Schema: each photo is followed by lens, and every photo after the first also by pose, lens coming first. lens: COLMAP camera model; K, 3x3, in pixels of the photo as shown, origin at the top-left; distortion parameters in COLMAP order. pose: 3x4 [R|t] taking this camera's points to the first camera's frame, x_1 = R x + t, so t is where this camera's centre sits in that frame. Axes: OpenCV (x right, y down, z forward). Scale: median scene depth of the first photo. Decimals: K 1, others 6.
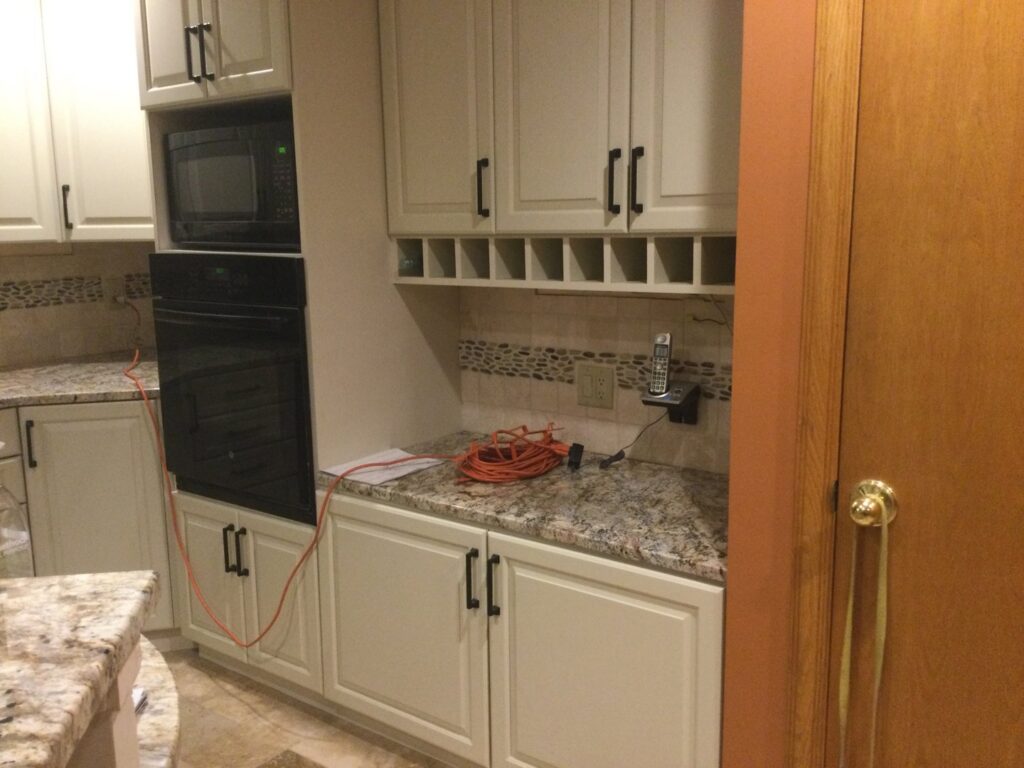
lens RADIAL K [[931.6, 0, 523.1], [0, 931.6, 389.6], [0, 0, 1]] dist [0.097380, -0.161465]
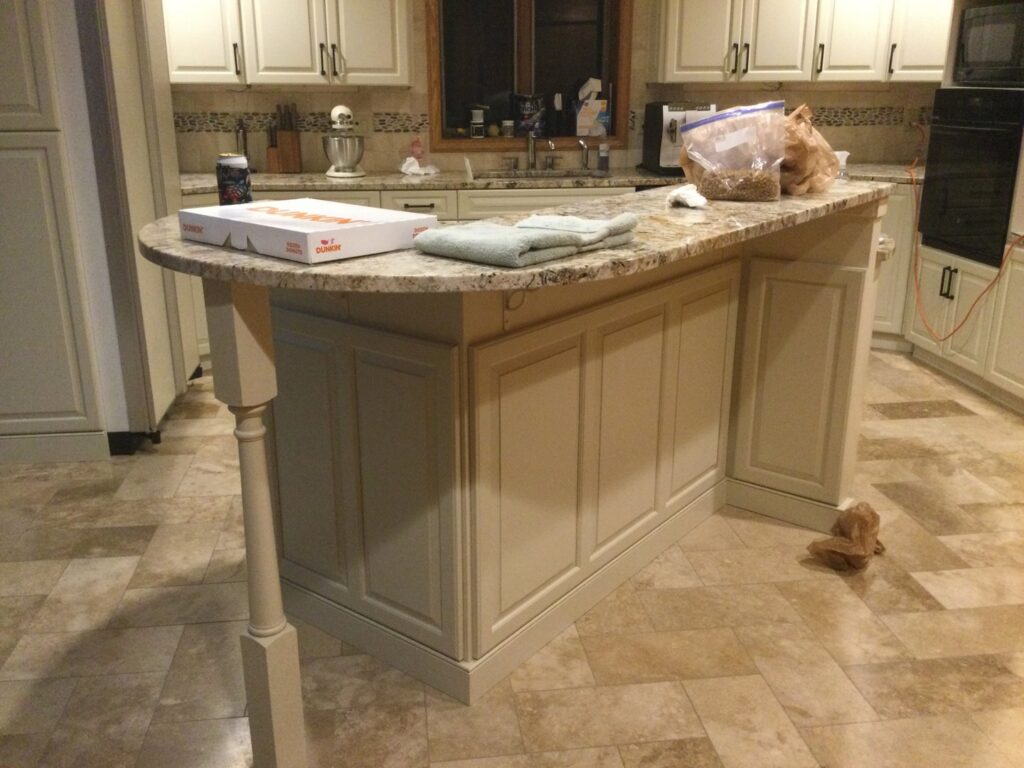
lens RADIAL K [[931.6, 0, 518.3], [0, 931.6, 388.0], [0, 0, 1]] dist [0.097380, -0.161465]
pose [[0.697872, 0.232002, -0.677606, 0.328730], [-0.133314, 0.971627, 0.195369, 0.137303], [0.703706, -0.046008, 0.709000, -0.691216]]
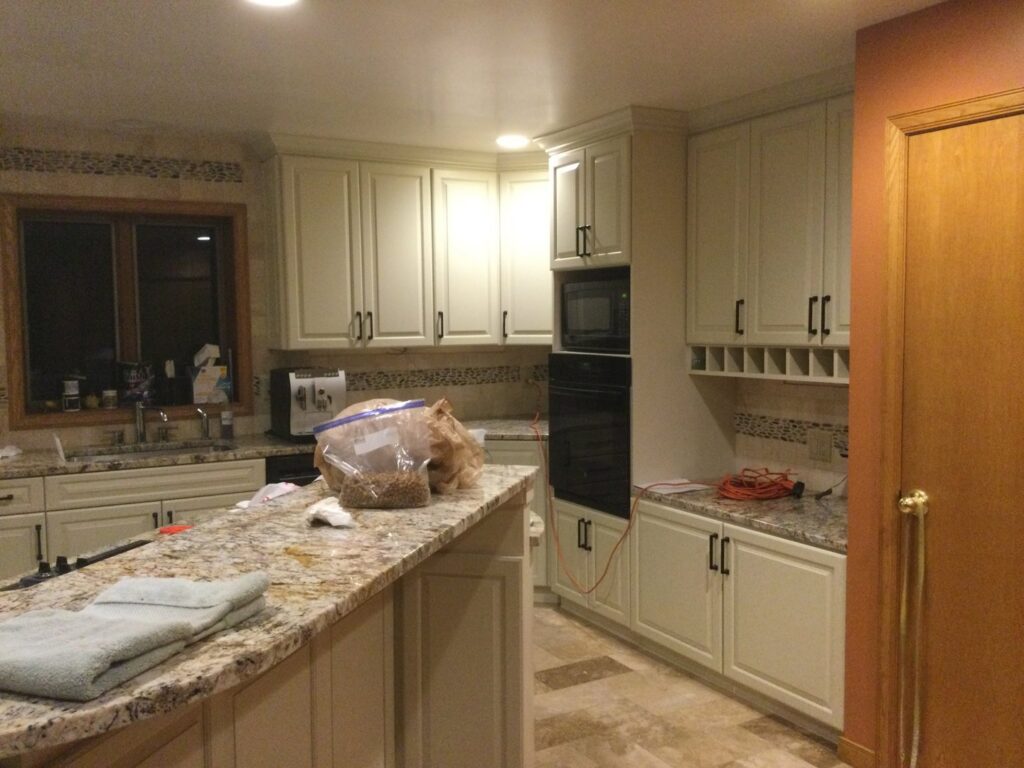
lens RADIAL K [[931.6, 0, 518.7], [0, 931.6, 391.3], [0, 0, 1]] dist [0.097380, -0.161465]
pose [[0.917201, 0.033710, -0.396997, 0.238079], [-0.072346, 0.993941, -0.082746, 0.070576], [0.391802, 0.104616, 0.914082, -0.585275]]
